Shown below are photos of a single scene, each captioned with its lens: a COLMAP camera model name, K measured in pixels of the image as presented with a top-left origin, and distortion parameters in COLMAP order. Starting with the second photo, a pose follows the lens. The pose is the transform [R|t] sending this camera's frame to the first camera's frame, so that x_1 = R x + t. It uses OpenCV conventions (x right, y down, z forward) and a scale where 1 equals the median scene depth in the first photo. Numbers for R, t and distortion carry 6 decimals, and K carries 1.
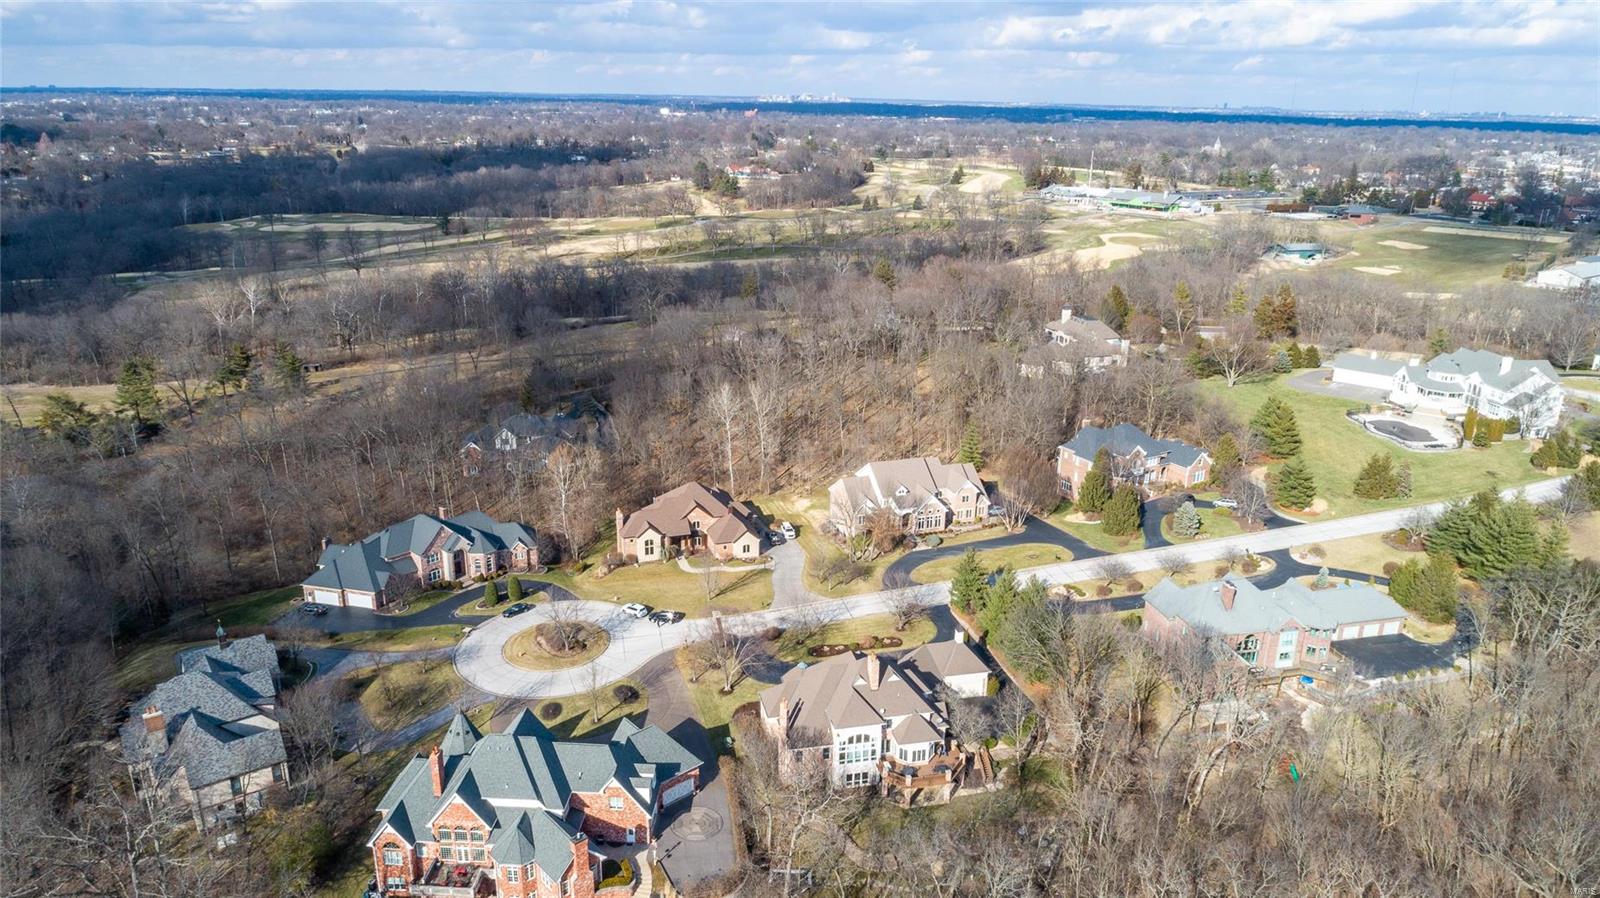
lens RADIAL K [[1070.6, 0, 794.1], [0, 1070.6, 456.7], [0, 0, 1]] dist [-0.012901, -0.003757]
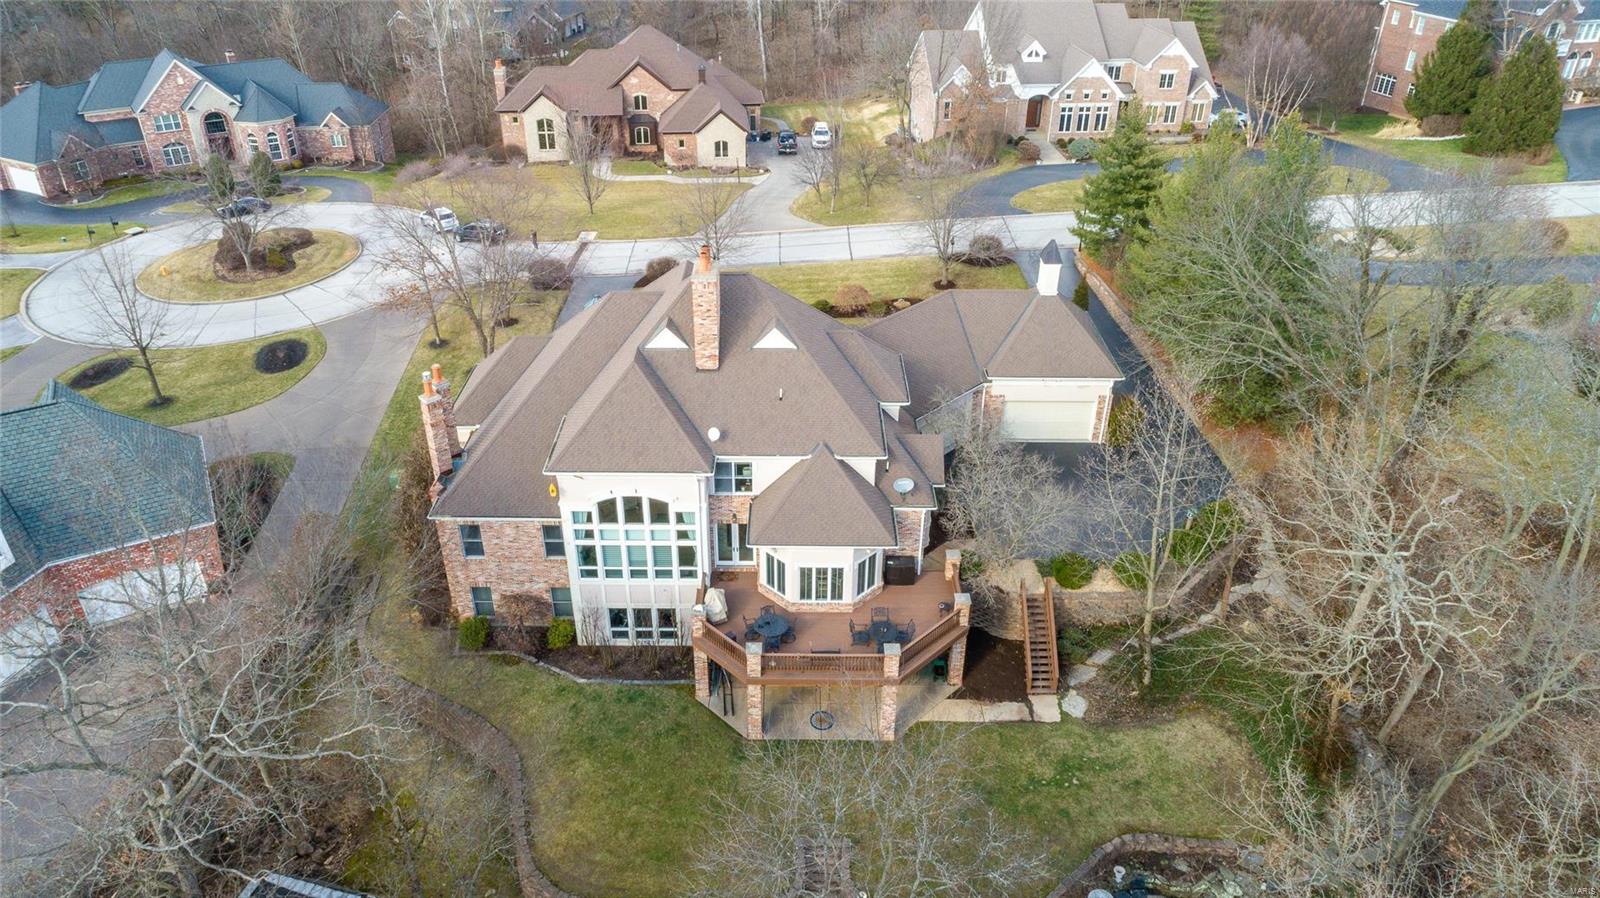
lens RADIAL K [[1070.6, 0, 794.1], [0, 1070.6, 456.7], [0, 0, 1]] dist [-0.012901, -0.003757]
pose [[0.974245, 0.109984, -0.196853, 0.163290], [-0.065617, 0.973483, 0.219148, 0.169072], [0.215736, -0.200586, 0.955627, 0.683900]]
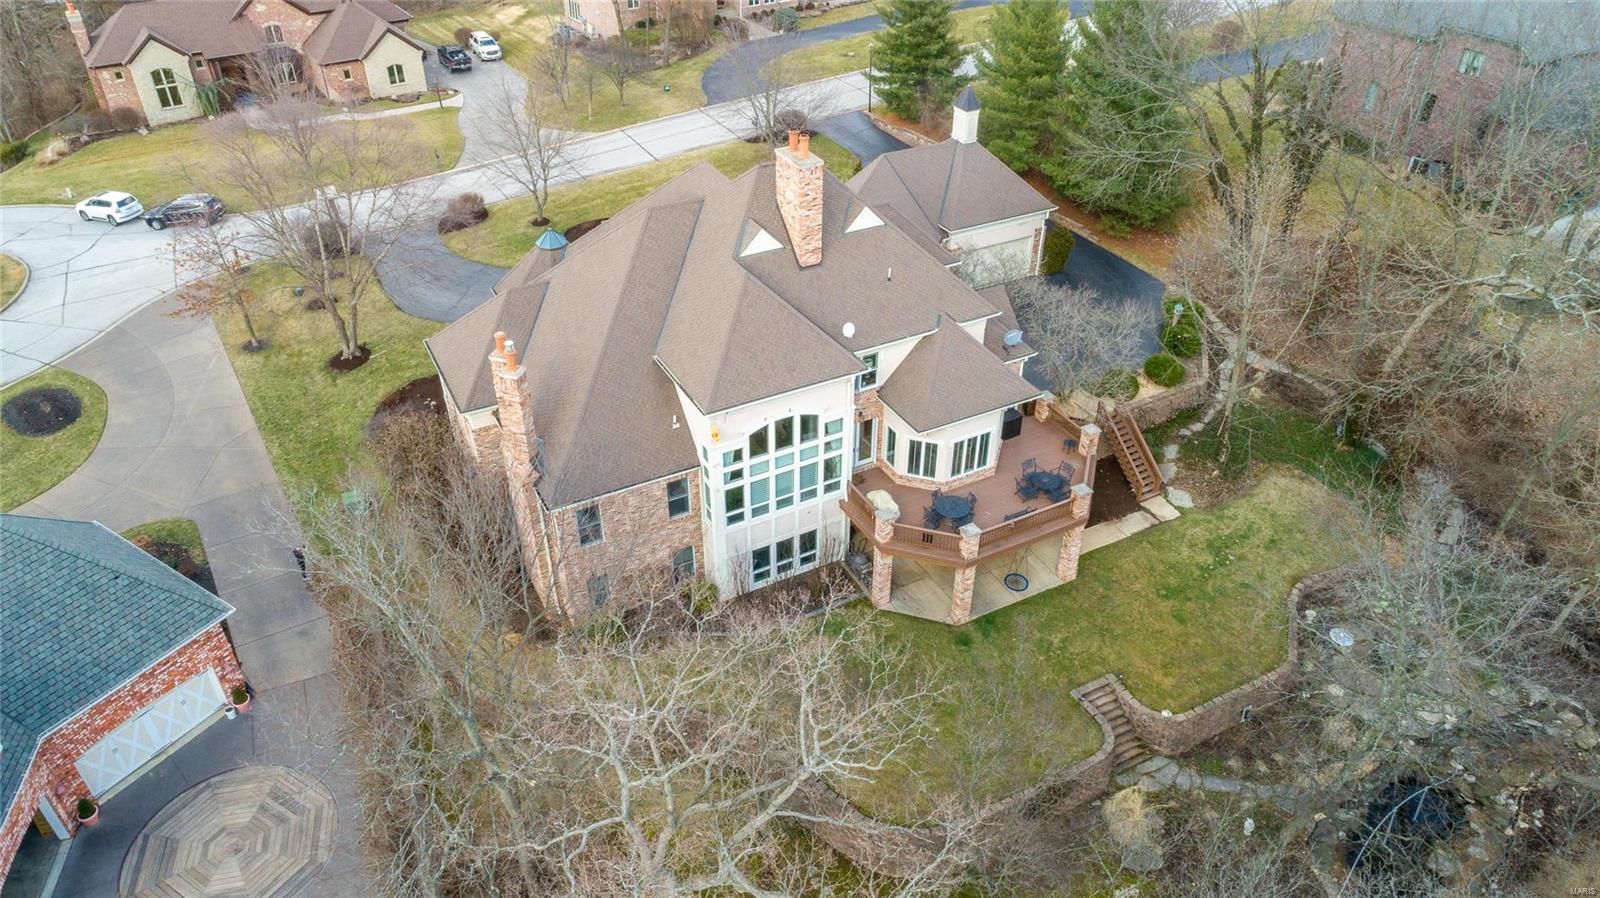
lens RADIAL K [[1070.6, 0, 794.1], [0, 1070.6, 456.7], [0, 0, 1]] dist [-0.012901, -0.003757]
pose [[0.965939, -0.160892, 0.202671, 0.002689], [0.095162, 0.949189, 0.299973, 0.176606], [-0.240636, -0.270469, 0.932170, 0.701903]]
